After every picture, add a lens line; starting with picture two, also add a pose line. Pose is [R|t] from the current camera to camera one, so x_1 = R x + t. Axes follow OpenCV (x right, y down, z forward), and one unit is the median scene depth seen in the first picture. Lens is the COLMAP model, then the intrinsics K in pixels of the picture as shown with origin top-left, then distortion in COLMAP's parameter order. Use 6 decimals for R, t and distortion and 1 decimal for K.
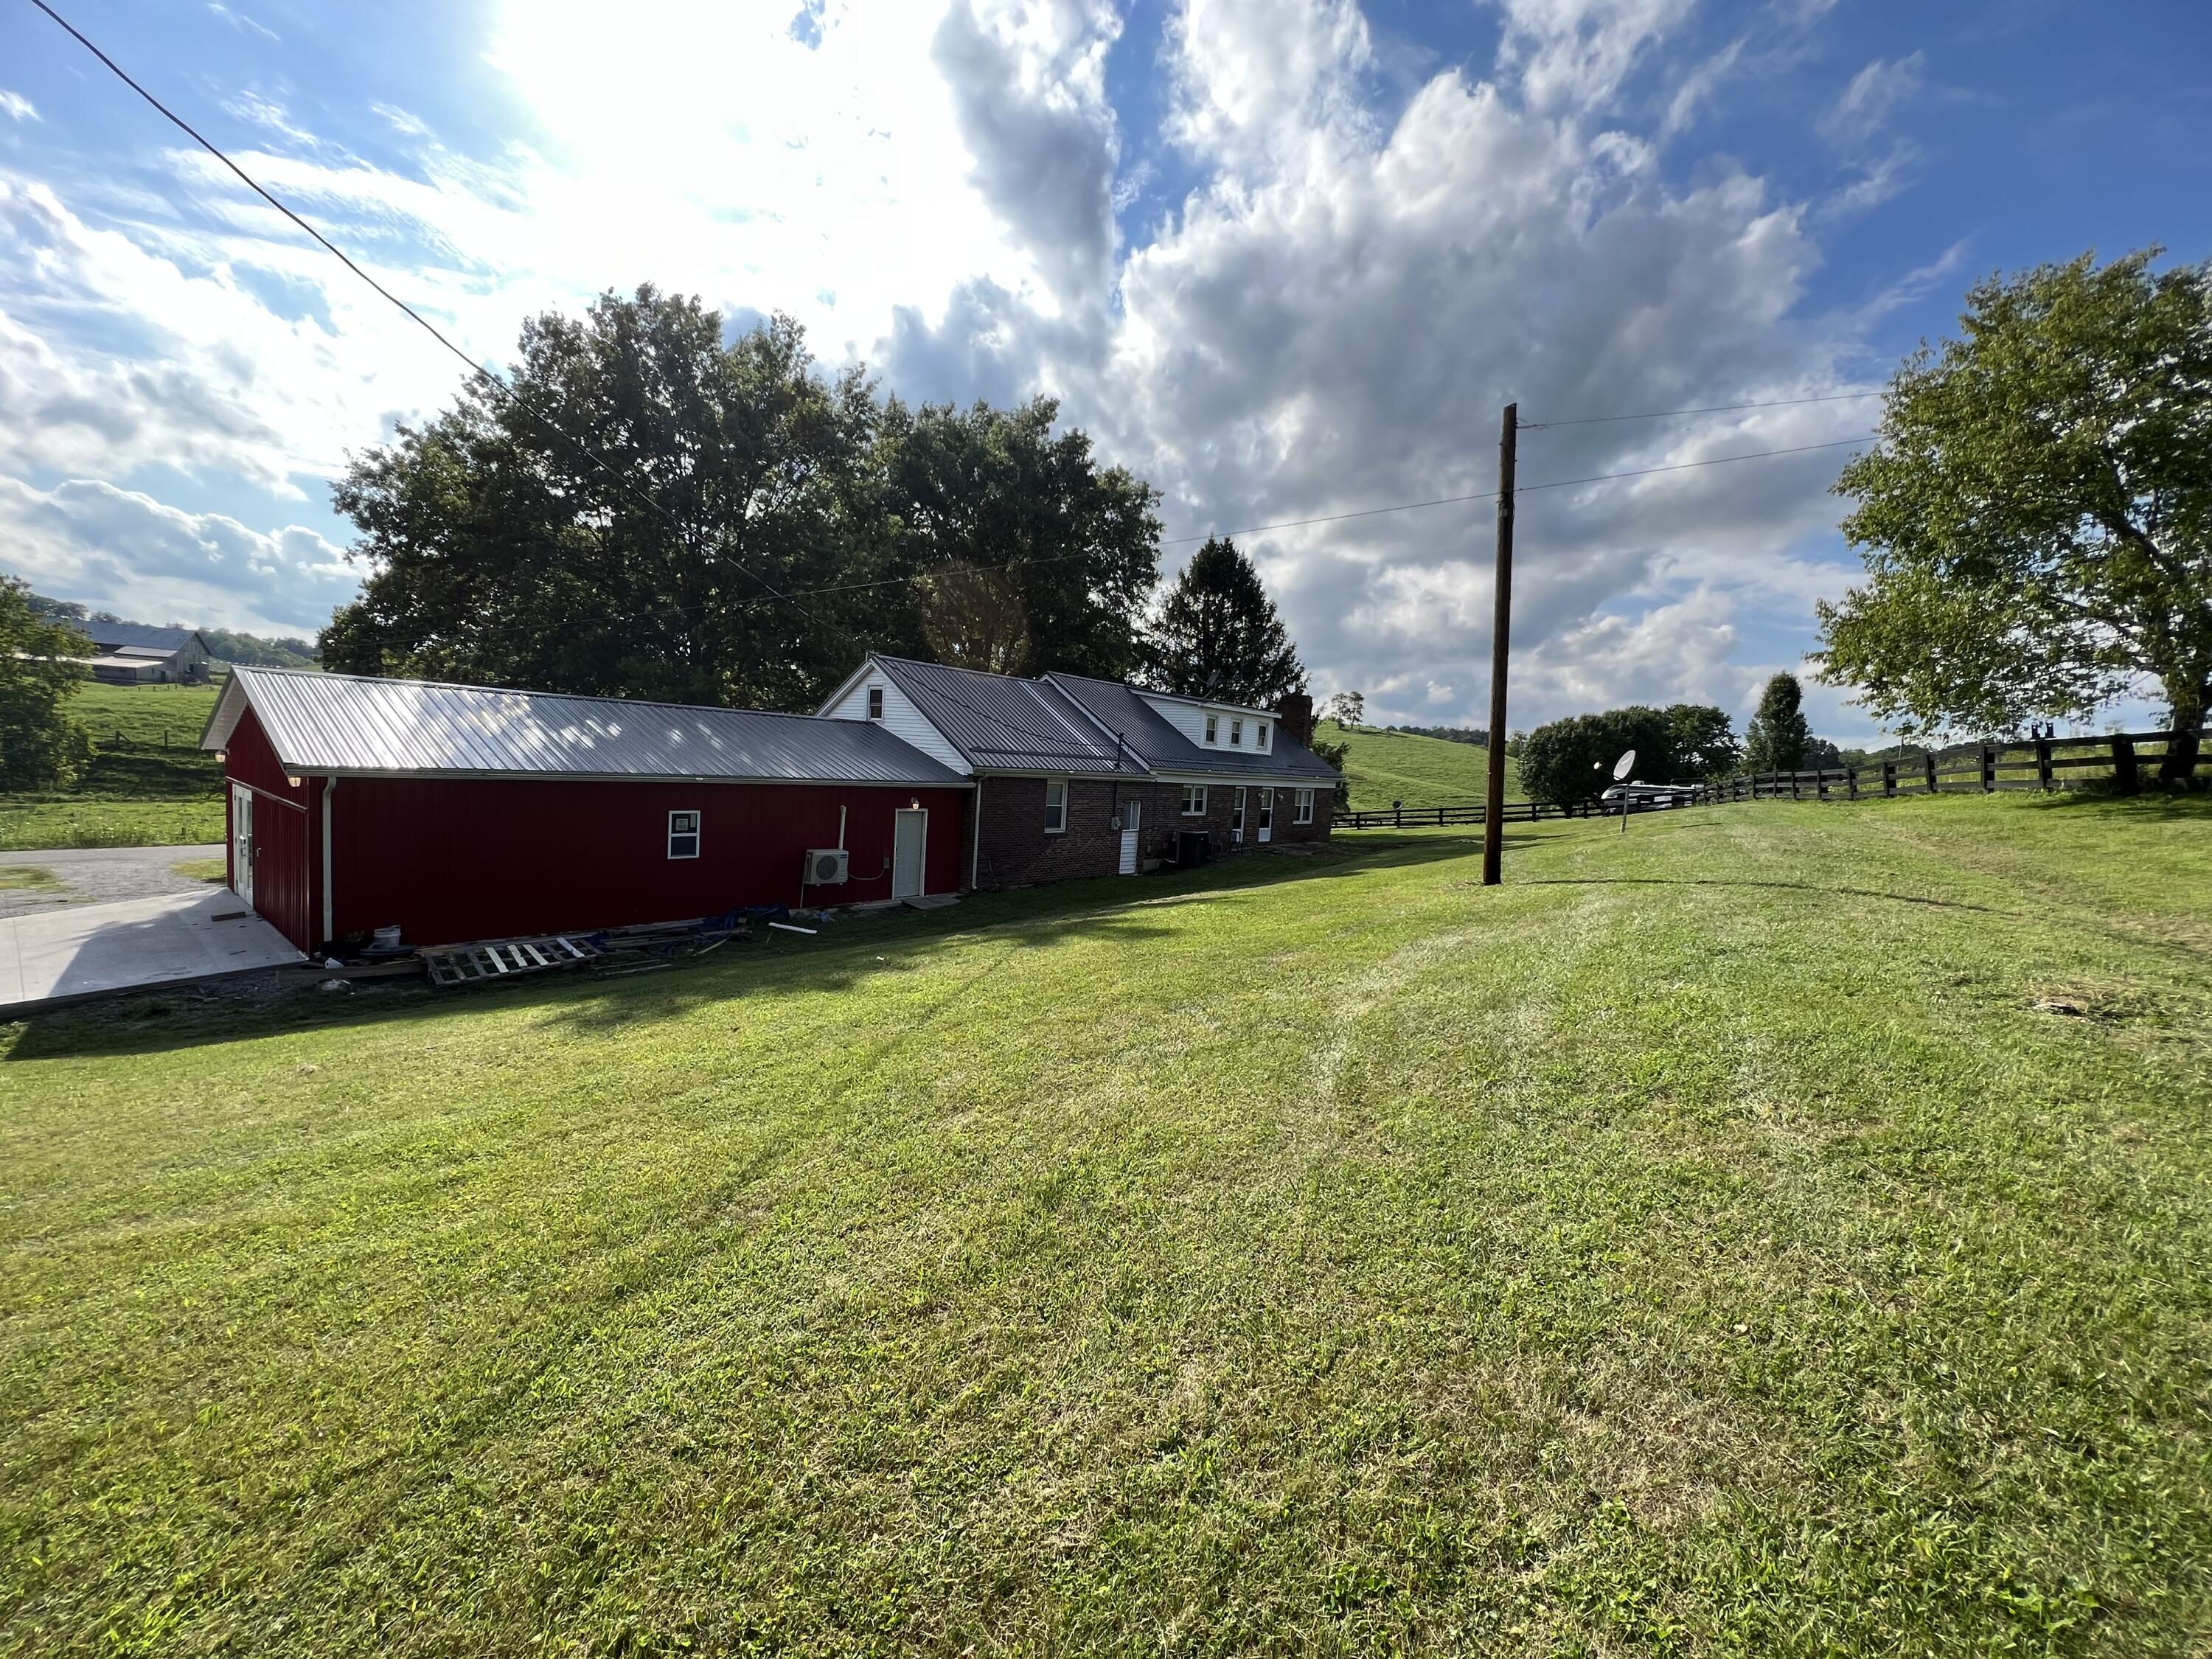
lens RADIAL K [[881.5, 0, 1099.4], [0, 881.5, 831.3], [0, 0, 1]] dist [-0.000581, 0.000440]
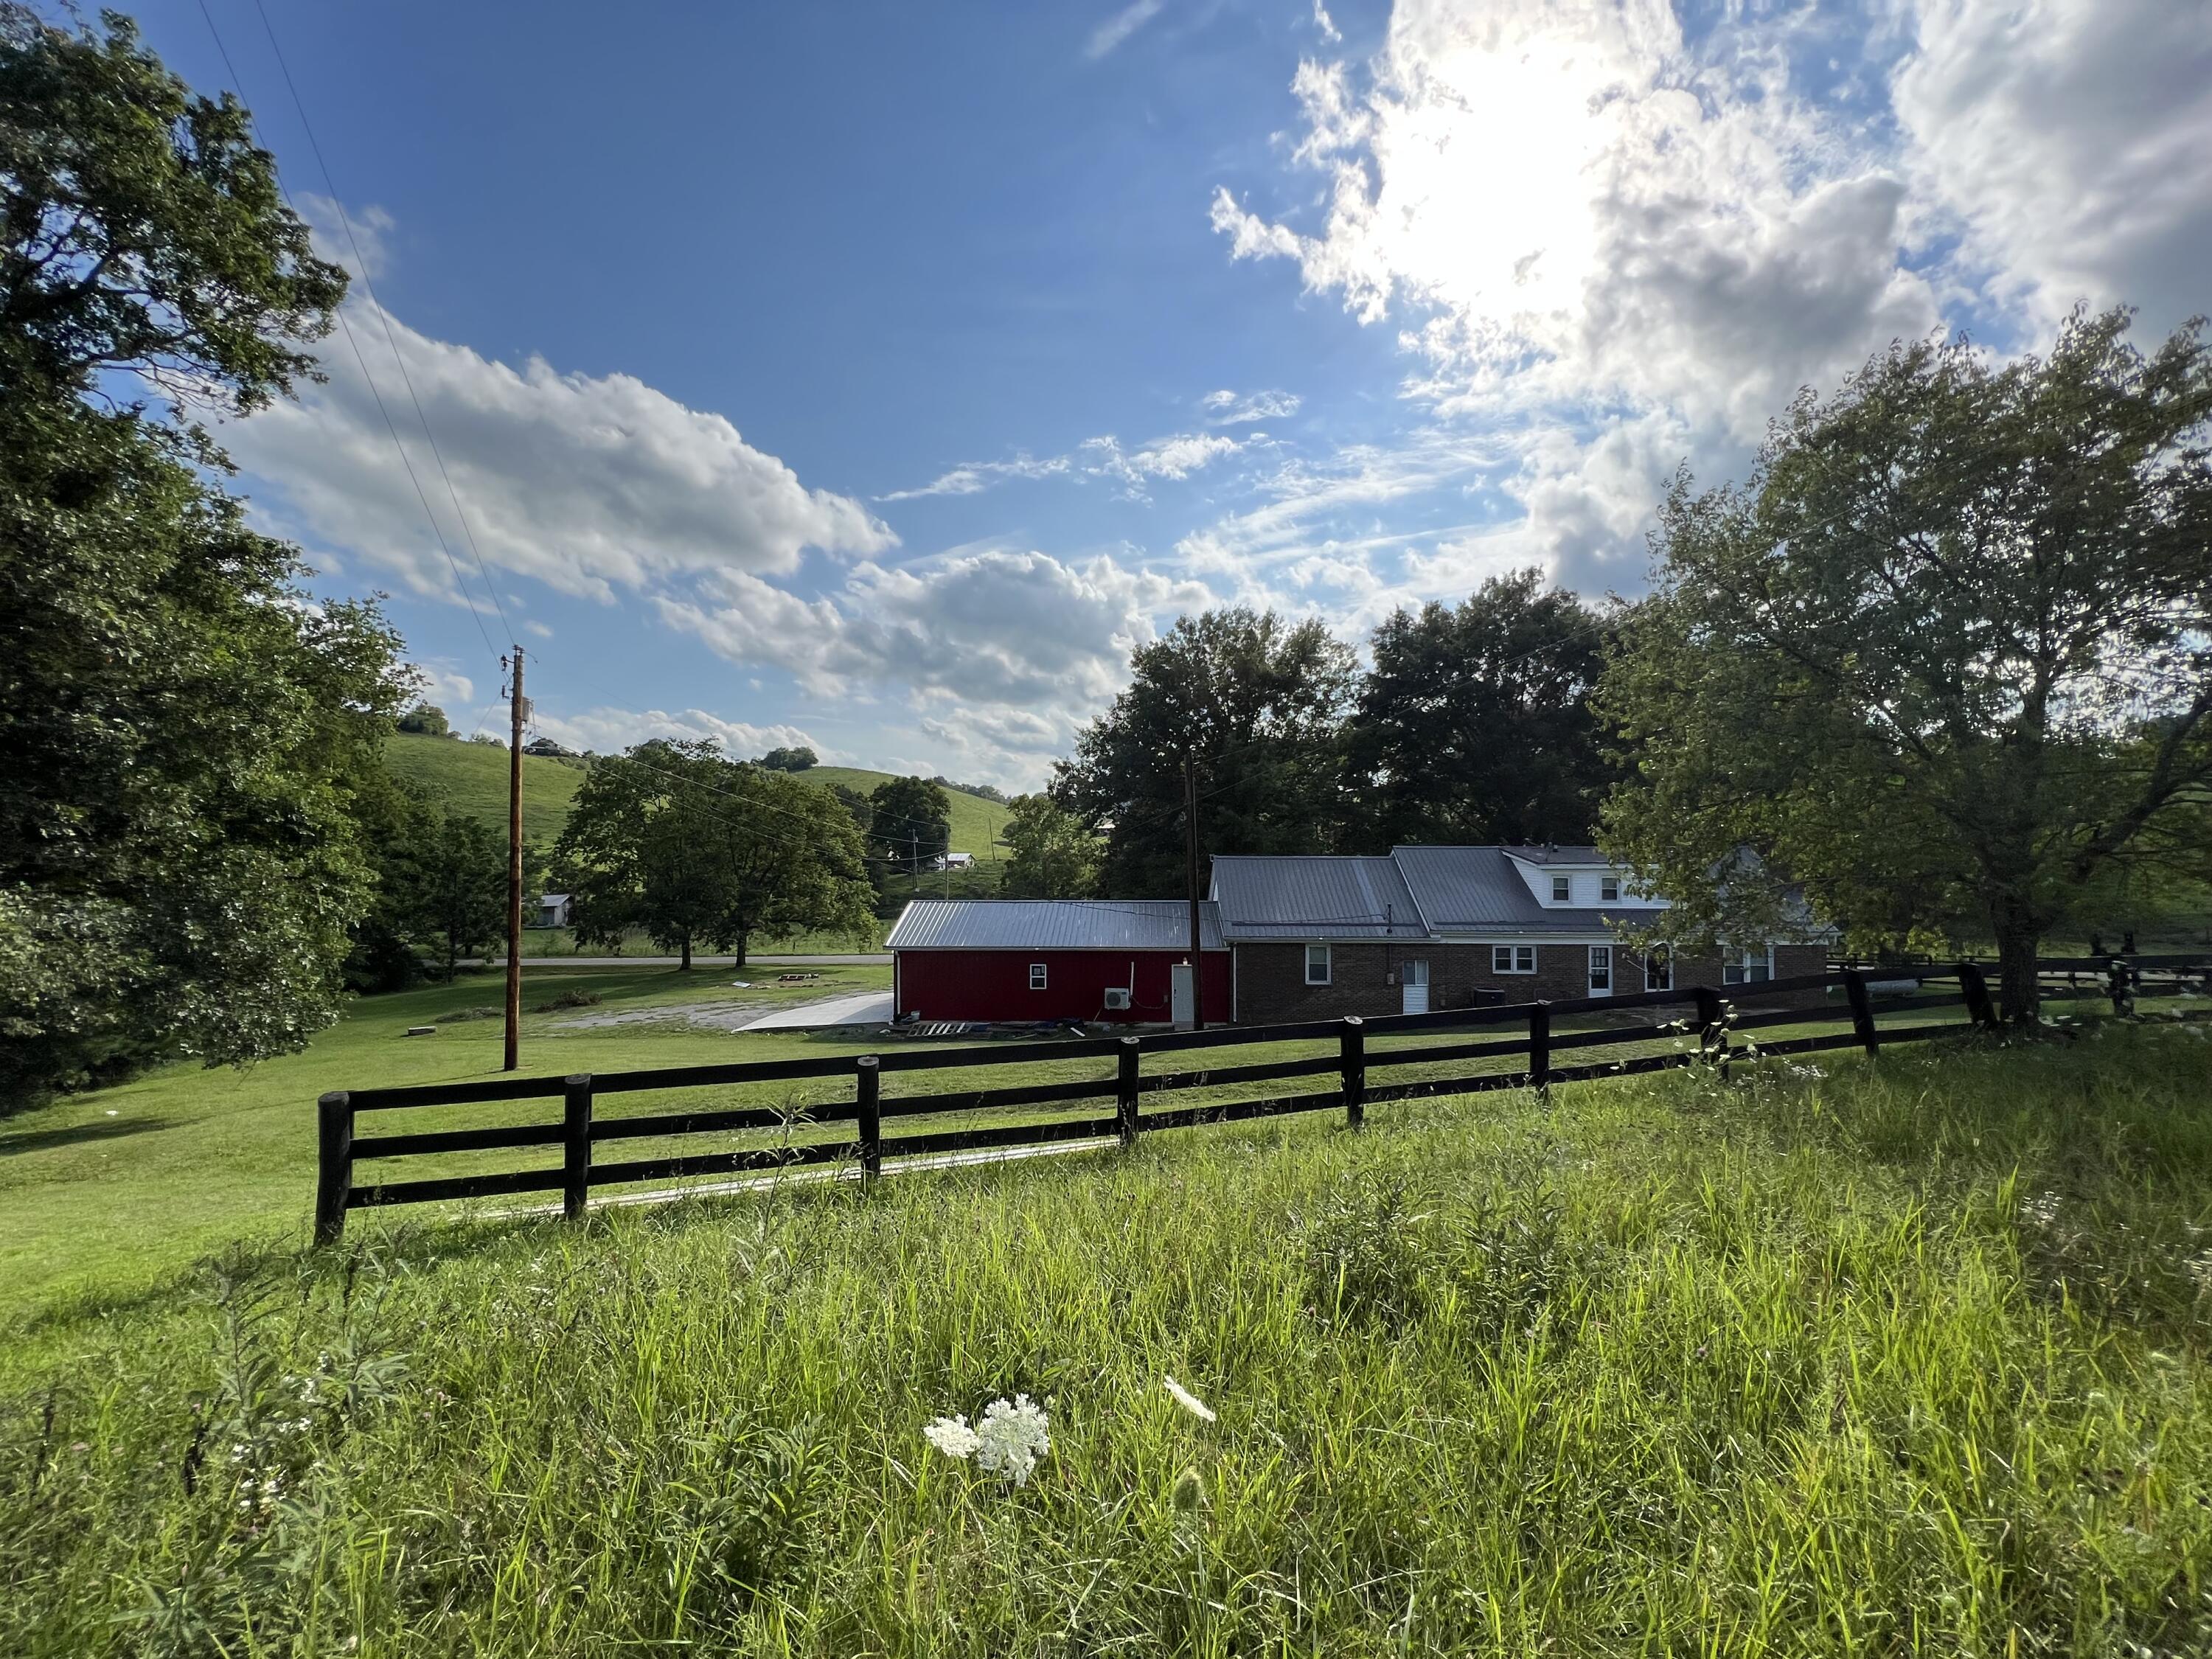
lens RADIAL K [[881.5, 0, 1141.9], [0, 881.5, 757.9], [0, 0, 1]] dist [-0.000581, 0.000440]
pose [[0.618407, -0.128706, -0.775246, 0.766671], [-0.027900, 0.982280, -0.185333, -0.071842], [0.785362, 0.136241, 0.603858, -0.050817]]
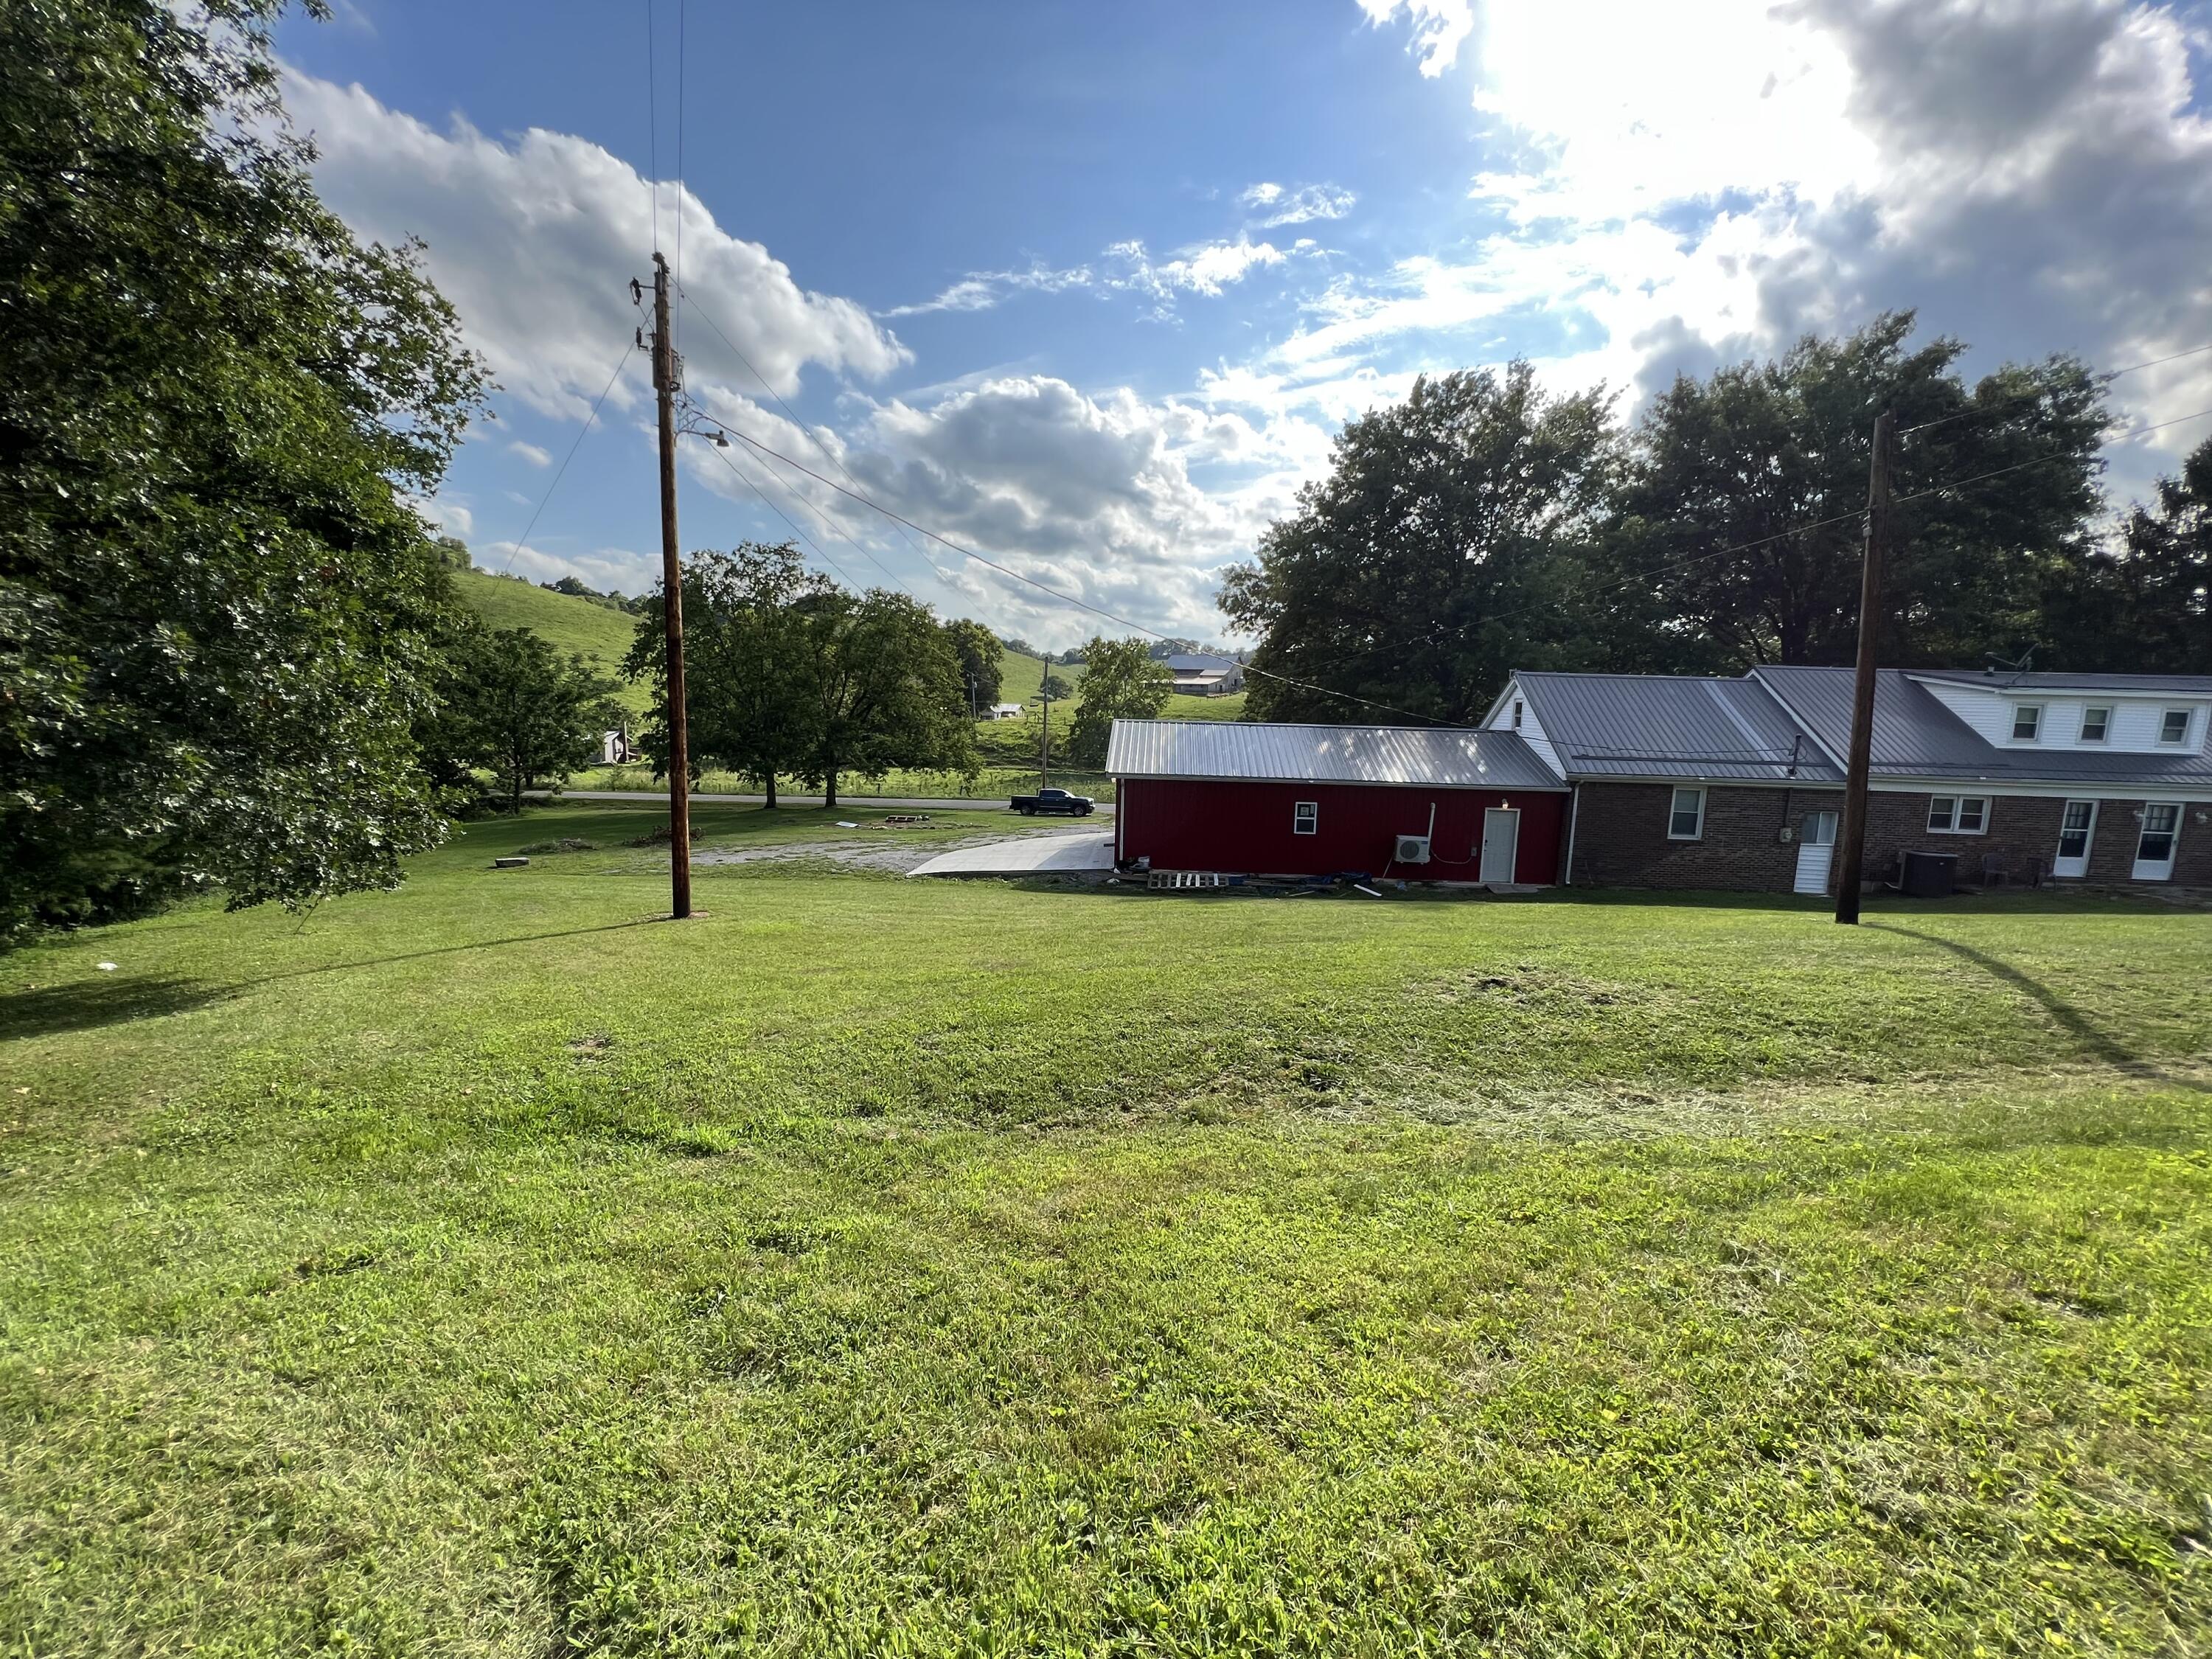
lens RADIAL K [[881.5, 0, 1107.5], [0, 881.5, 819.9], [0, 0, 1]] dist [-0.000581, 0.000440]
pose [[0.590967, 0.061202, -0.804370, 0.323522], [-0.056463, 0.997811, 0.034437, -0.016046], [0.804717, 0.025066, 0.593129, -0.098998]]
